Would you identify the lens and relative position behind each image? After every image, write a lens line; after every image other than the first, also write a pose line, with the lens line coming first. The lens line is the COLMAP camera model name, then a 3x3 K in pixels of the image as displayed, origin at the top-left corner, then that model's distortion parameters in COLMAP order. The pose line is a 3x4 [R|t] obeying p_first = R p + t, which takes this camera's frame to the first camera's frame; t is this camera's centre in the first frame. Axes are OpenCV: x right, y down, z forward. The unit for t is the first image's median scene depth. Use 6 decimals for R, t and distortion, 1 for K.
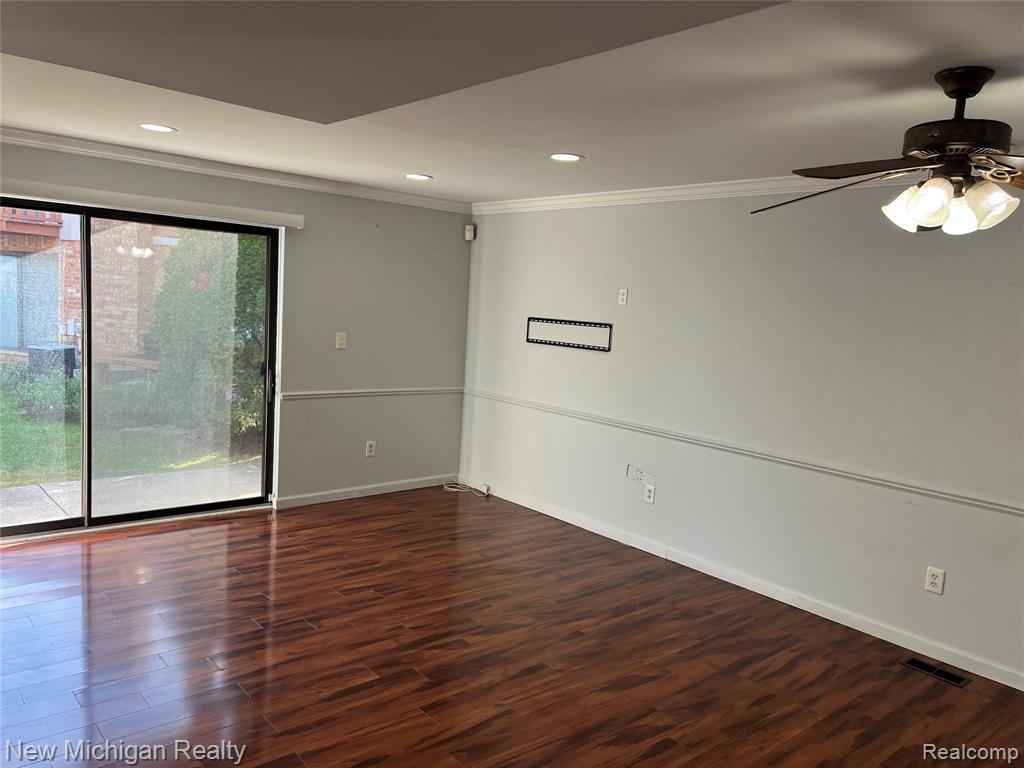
lens RADIAL K [[779.7, 0, 508.3], [0, 779.7, 386.7], [0, 0, 1]] dist [0.041309, -0.017344]
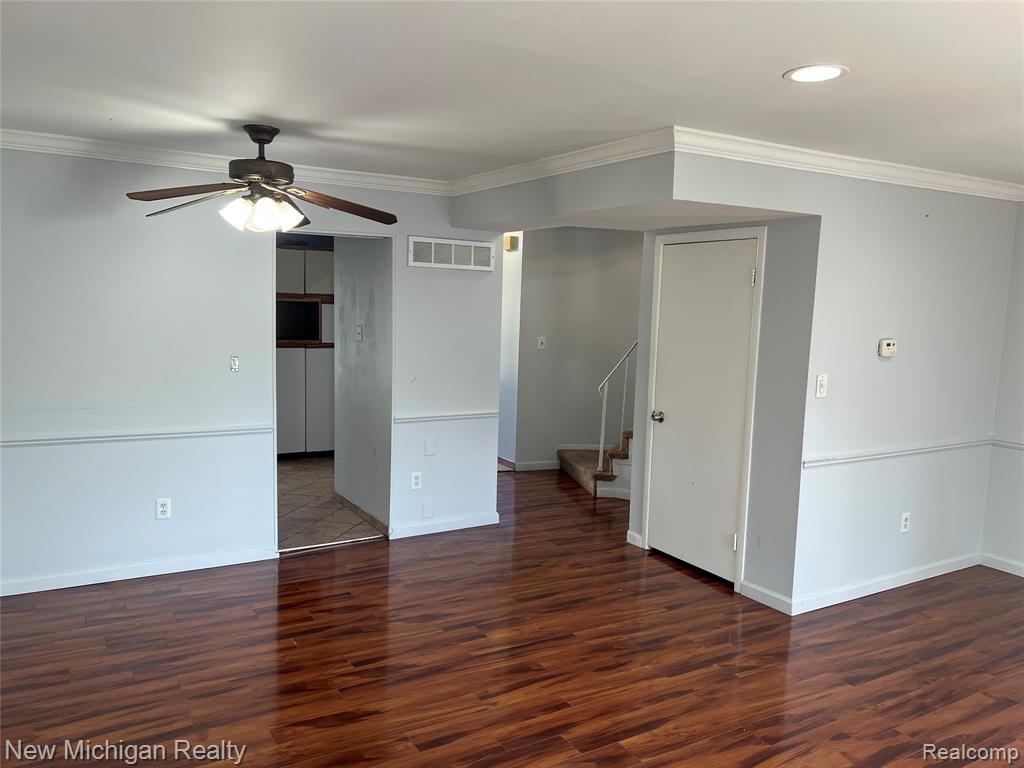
lens RADIAL K [[779.7, 0, 510.0], [0, 779.7, 387.5], [0, 0, 1]] dist [0.041309, -0.017344]
pose [[-0.981145, -0.110325, 0.158694, -0.096388], [-0.071676, 0.970224, 0.231361, -0.143567], [-0.179493, 0.215625, -0.959838, 1.212445]]
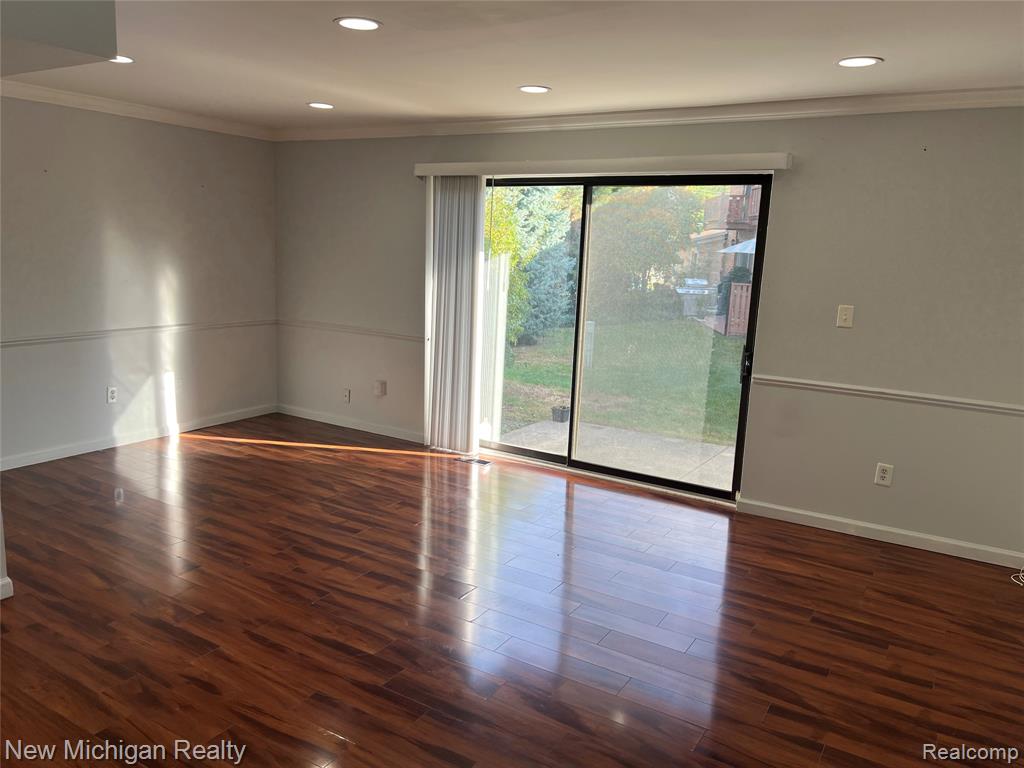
lens RADIAL K [[779.7, 0, 505.6], [0, 779.7, 381.2], [0, 0, 1]] dist [0.041309, -0.017344]
pose [[0.293608, 0.122125, -0.948093, 0.479816], [-0.124971, 0.988197, 0.088590, -0.029300], [0.947722, 0.092473, 0.305405, 0.569955]]
